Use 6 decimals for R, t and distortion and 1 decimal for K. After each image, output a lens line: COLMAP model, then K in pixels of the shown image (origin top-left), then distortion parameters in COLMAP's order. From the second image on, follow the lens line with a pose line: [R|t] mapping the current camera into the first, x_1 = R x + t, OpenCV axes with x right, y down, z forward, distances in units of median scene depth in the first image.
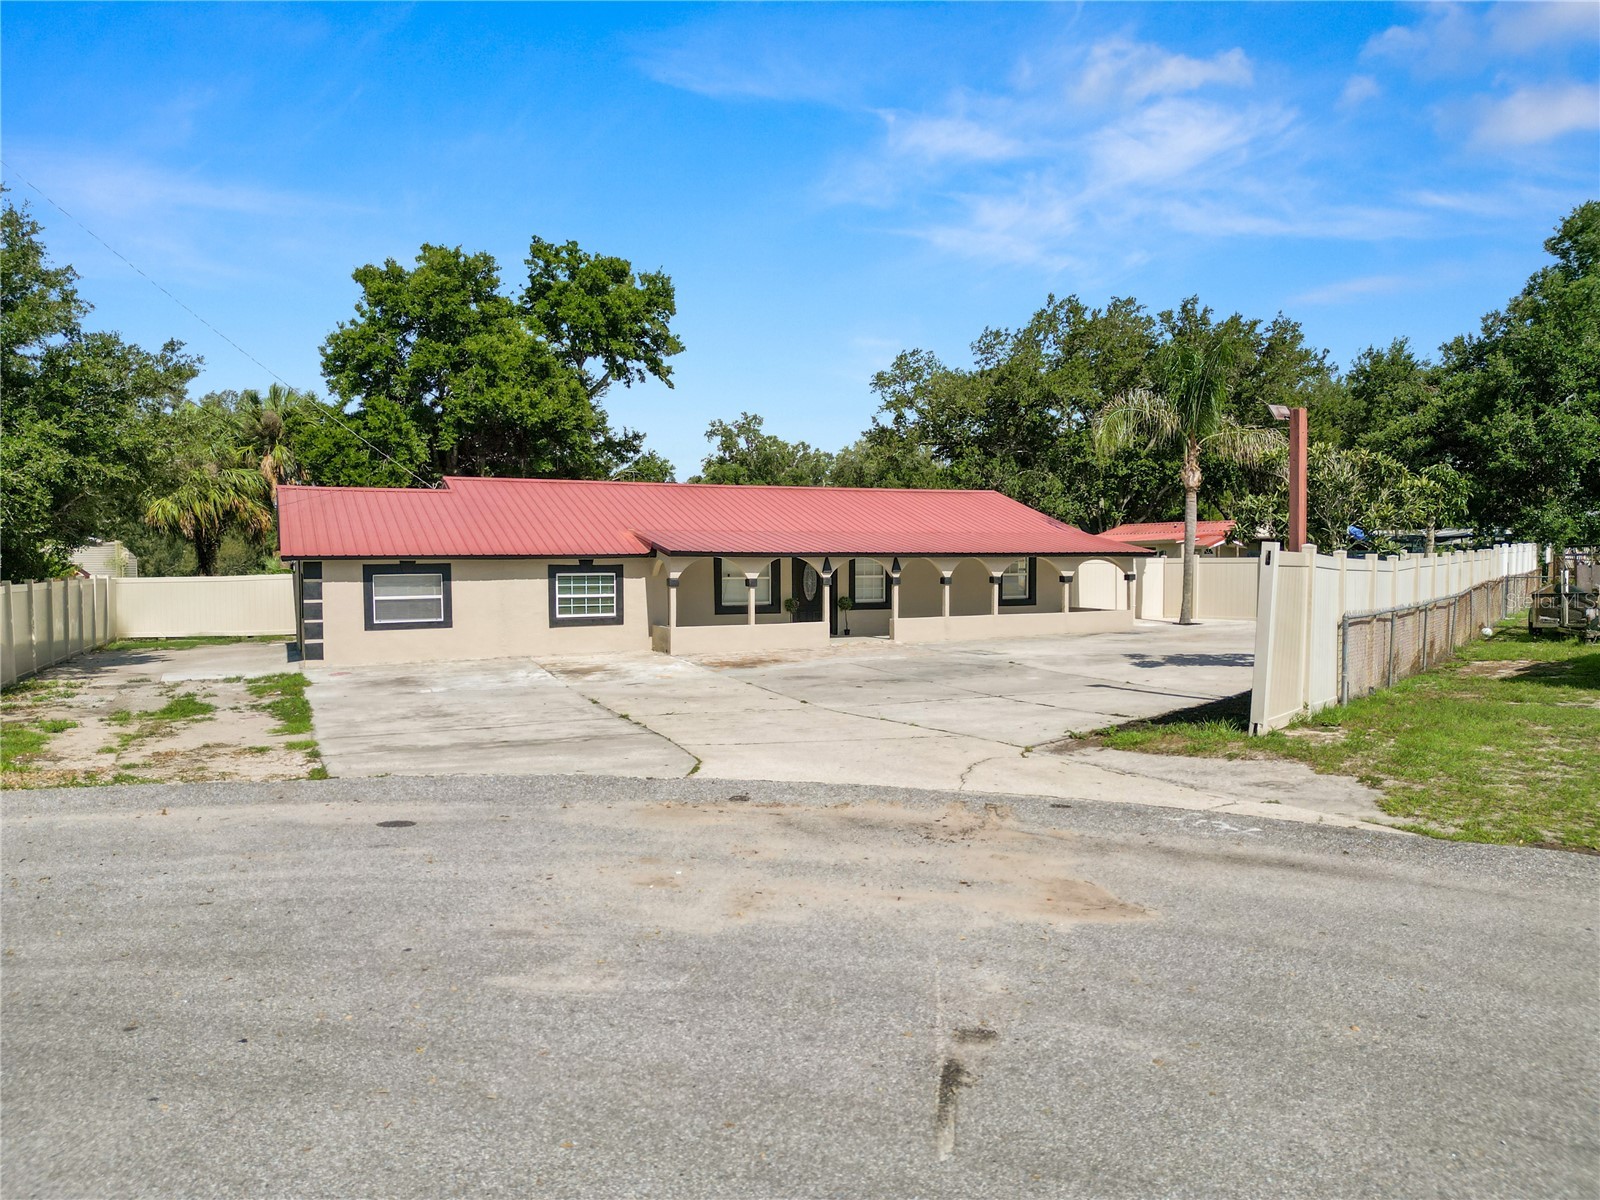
lens RADIAL K [[1134.1, 0, 793.5], [0, 1134.1, 618.0], [0, 0, 1]] dist [0.047417, -0.002817]
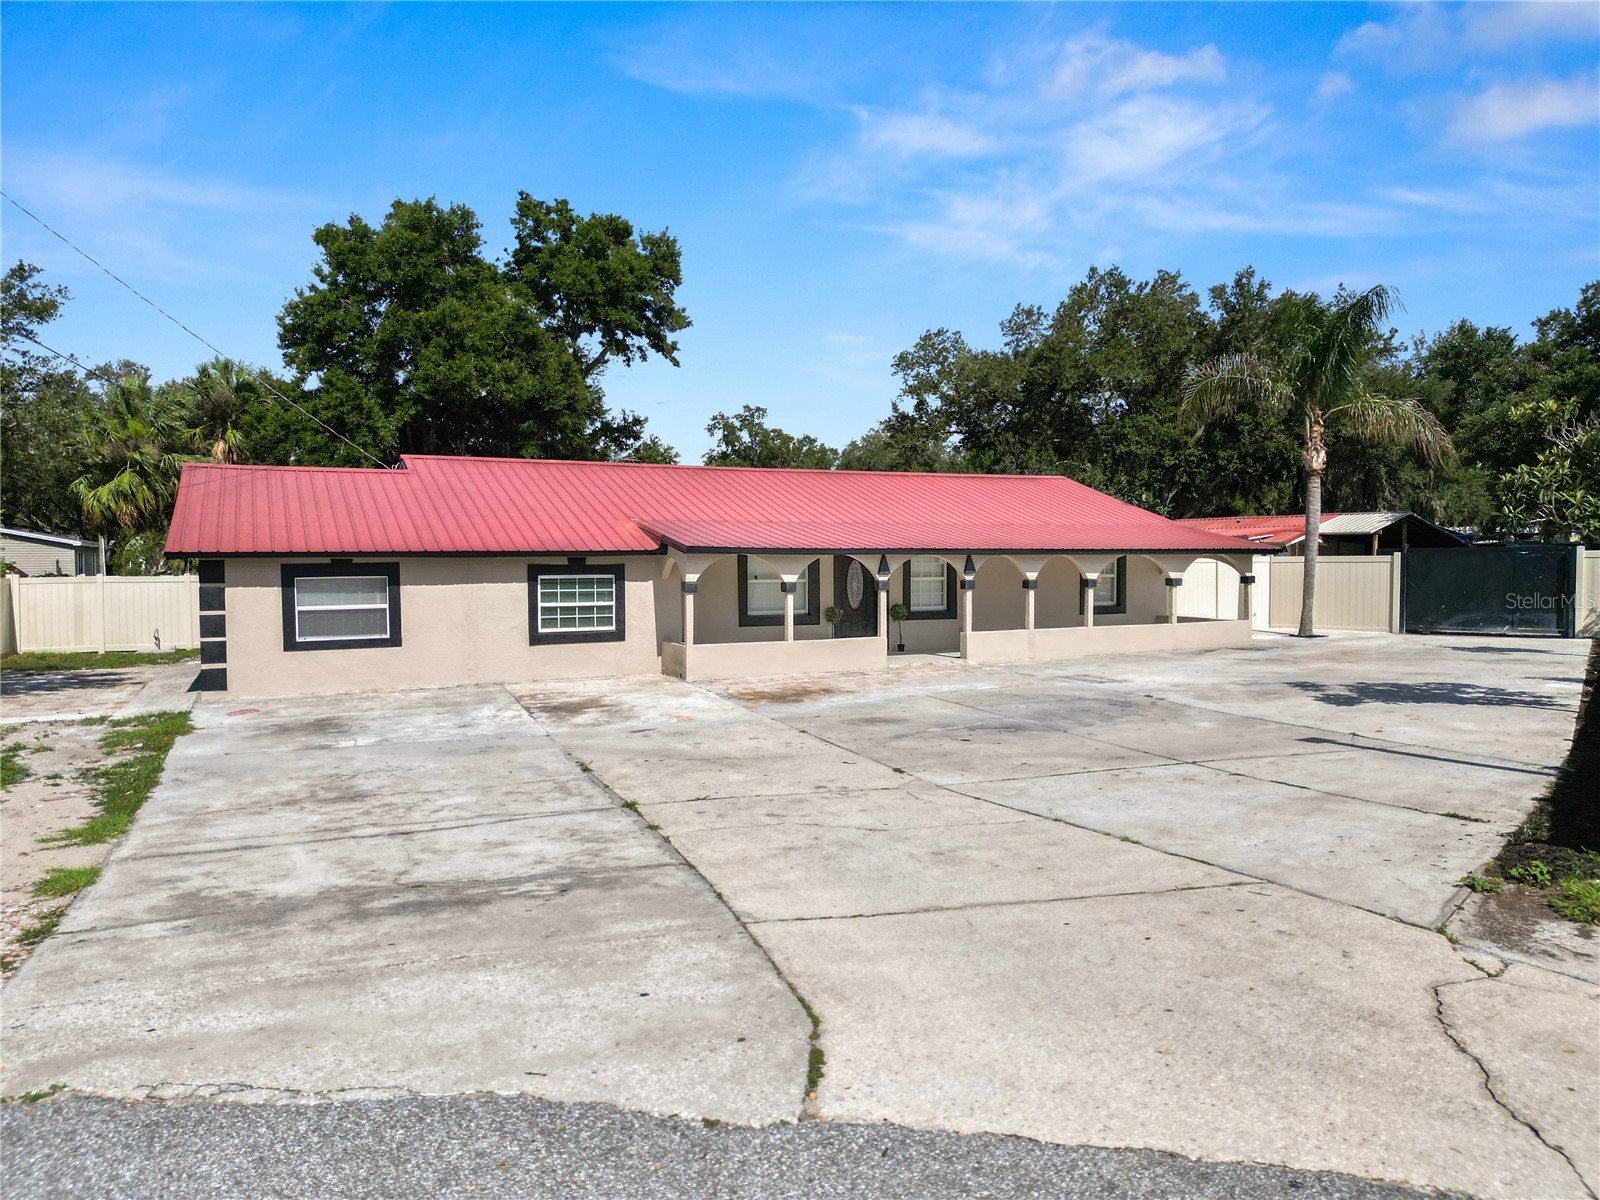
lens RADIAL K [[1132.3, 0, 800.0], [0, 1132.3, 600.0], [0, 0, 1]] dist [0.056982, -0.057778]
pose [[0.999963, -0.000140, 0.008590, -0.029134], [0.000261, 0.999900, -0.014141, -0.009100], [-0.008587, 0.014143, 0.999863, 0.176811]]
